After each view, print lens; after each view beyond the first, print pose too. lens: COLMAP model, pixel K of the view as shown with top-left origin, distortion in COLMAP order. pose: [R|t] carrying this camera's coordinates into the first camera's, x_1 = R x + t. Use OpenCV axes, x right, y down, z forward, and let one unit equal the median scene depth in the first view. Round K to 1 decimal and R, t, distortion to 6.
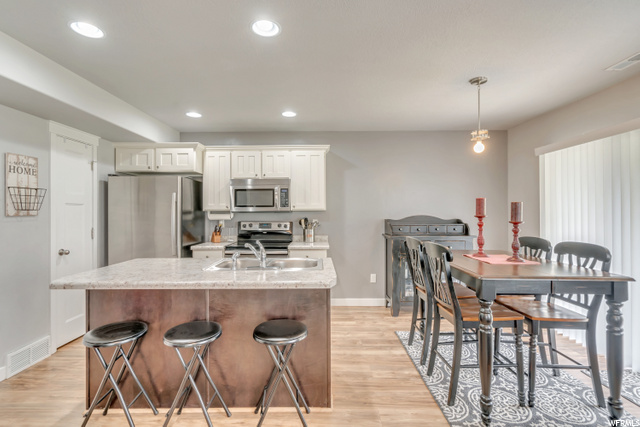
lens RADIAL K [[299.5, 0, 314.5], [0, 299.5, 217.4], [0, 0, 1]] dist [-0.003228, -0.000133]
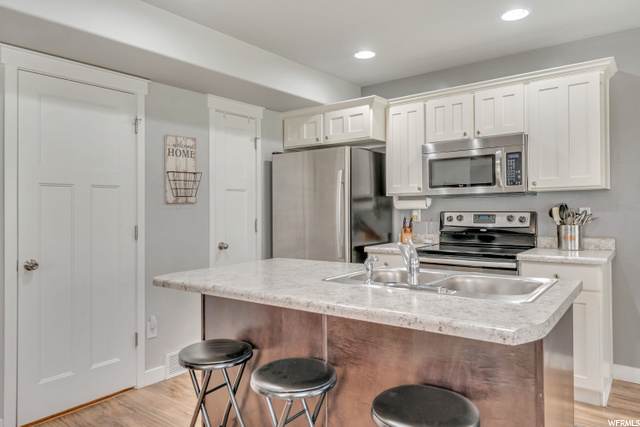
lens RADIAL K [[428.0, 0, 320.3], [0, 428.0, 208.1], [0, 0, 1]] dist [0.003749, -0.003089]
pose [[0.800120, -0.009724, -0.599761, 0.101464], [0.003327, 0.999925, -0.011774, 0.019396], [0.599830, 0.007425, 0.800093, 0.156354]]
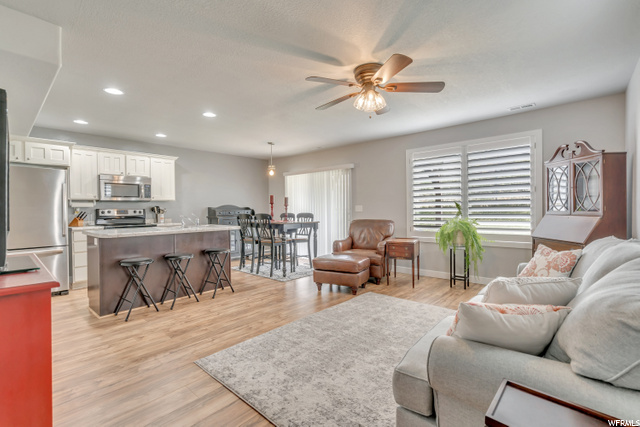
lens RADIAL K [[299.5, 0, 320.7], [0, 299.5, 211.9], [0, 0, 1]] dist [-0.003228, -0.000133]
pose [[0.652009, -0.011576, 0.758122, -0.710336], [0.018469, 0.999829, -0.000617, 0.053189], [-0.757986, 0.014404, 0.652112, -0.583650]]
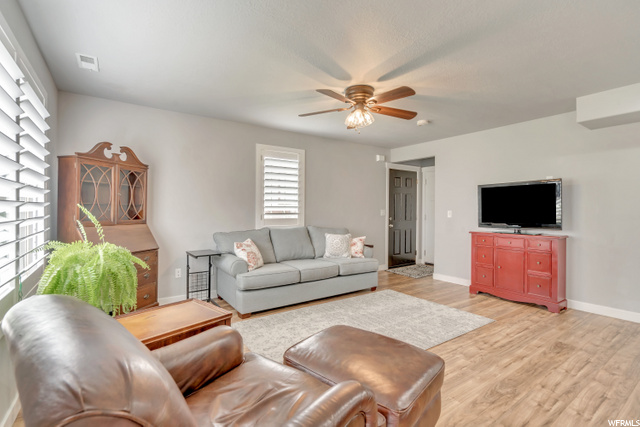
lens RADIAL K [[299.5, 0, 315.8], [0, 299.5, 210.9], [0, 0, 1]] dist [-0.003228, -0.000133]
pose [[-0.815954, 0.000658, -0.578116, 0.649204], [-0.008071, 0.999889, 0.012529, 0.022511], [0.578060, 0.014889, -0.815858, 0.528968]]
